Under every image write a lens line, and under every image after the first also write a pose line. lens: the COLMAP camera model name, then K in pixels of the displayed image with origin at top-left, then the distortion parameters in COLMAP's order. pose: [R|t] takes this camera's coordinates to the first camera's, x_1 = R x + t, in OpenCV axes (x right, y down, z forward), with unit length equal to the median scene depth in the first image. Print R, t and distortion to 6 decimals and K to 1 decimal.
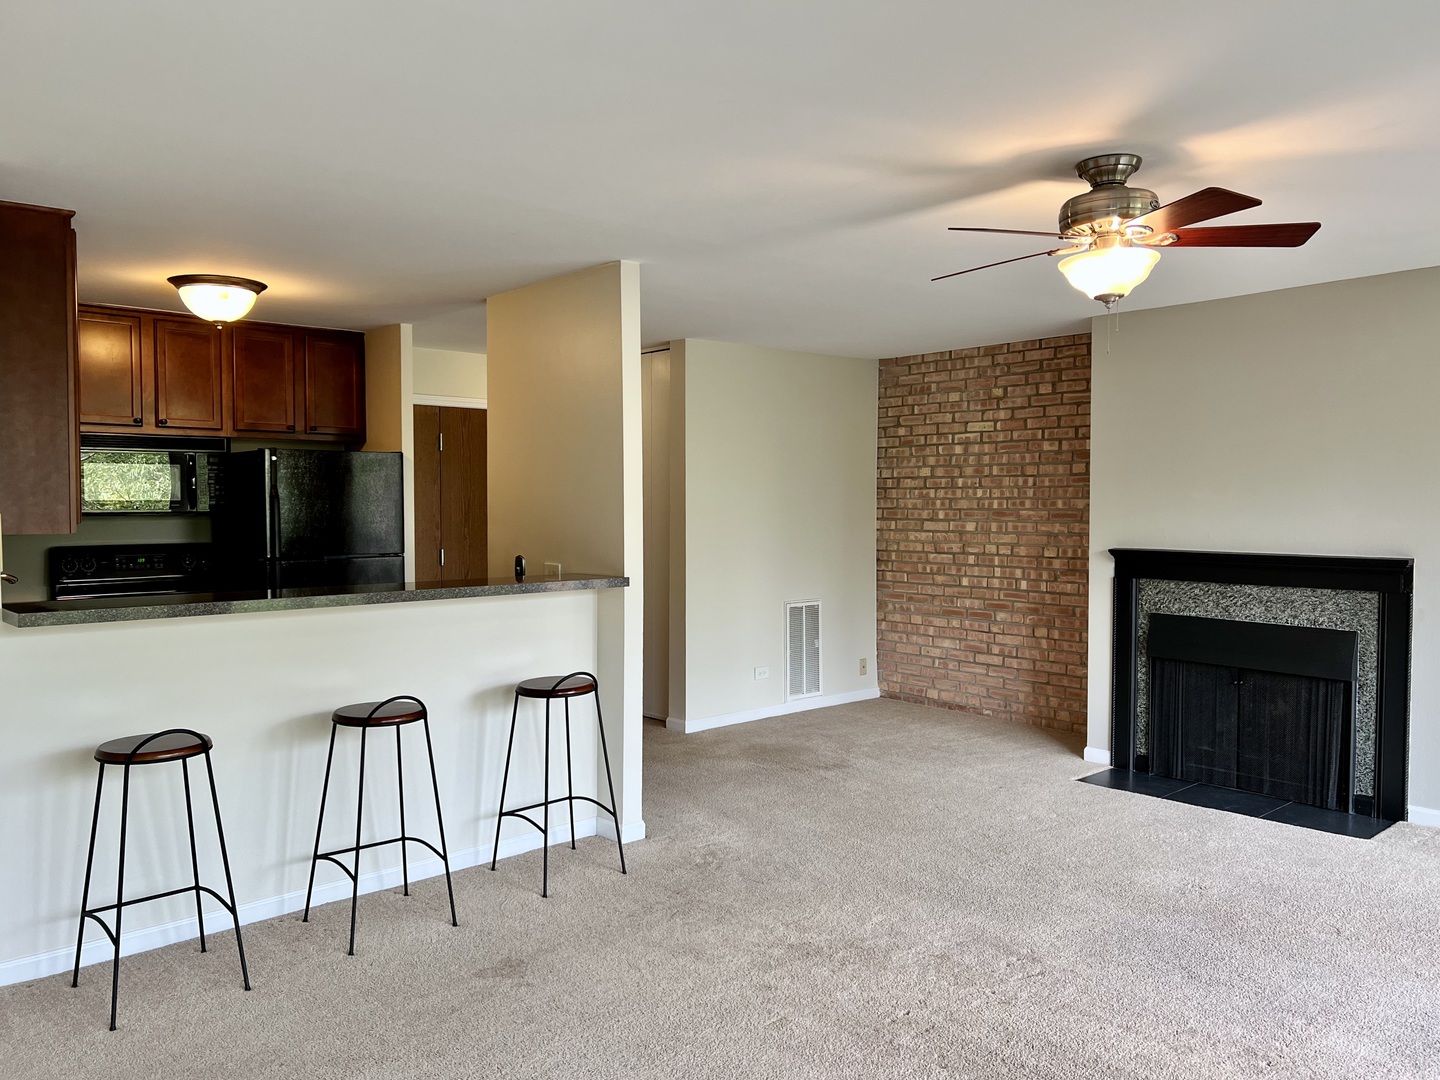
lens RADIAL K [[1092.1, 0, 729.4], [0, 1092.1, 548.4], [0, 0, 1]] dist [0.051376, -0.043050]
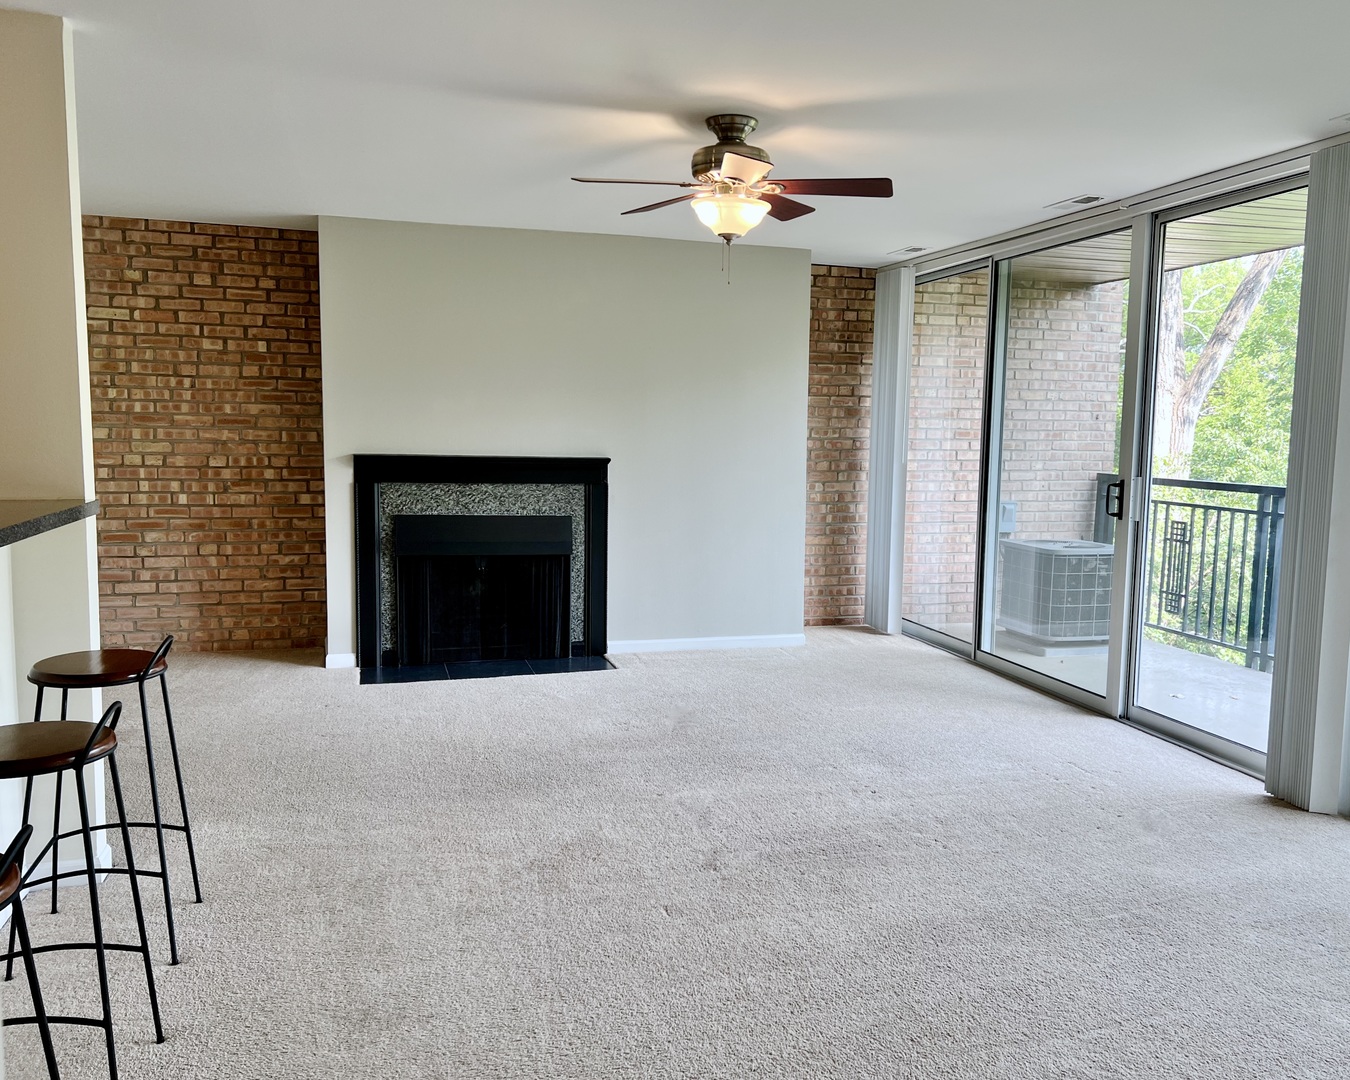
lens RADIAL K [[1091.4, 0, 689.9], [0, 1091.4, 542.0], [0, 0, 1]] dist [0.032785, -0.017099]
pose [[0.427354, -0.085464, 0.900036, -0.429858], [0.021772, 0.996206, 0.084258, 0.002200], [-0.903822, -0.016412, 0.427594, 0.285483]]
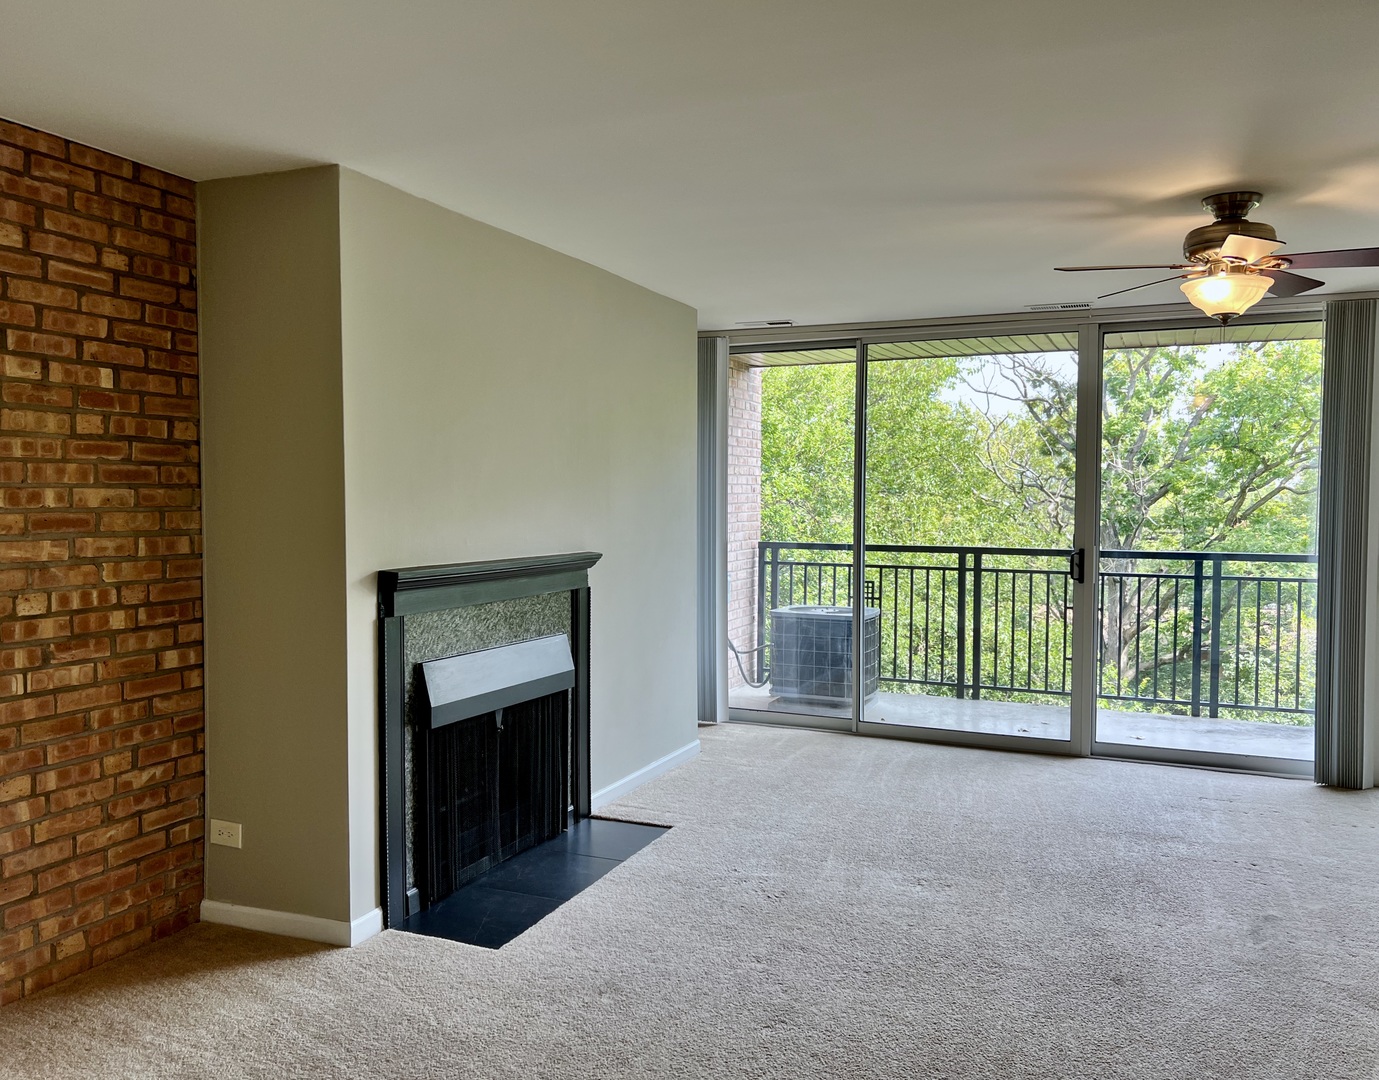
lens RADIAL K [[1104.4, 0, 683.5], [0, 1104.4, 547.7], [0, 0, 1]] dist [0.037704, -0.034180]
pose [[-0.415490, -0.044364, 0.908515, -0.270557], [0.036143, 0.997216, 0.065224, -0.046560], [-0.908879, 0.059936, -0.412730, 1.090305]]
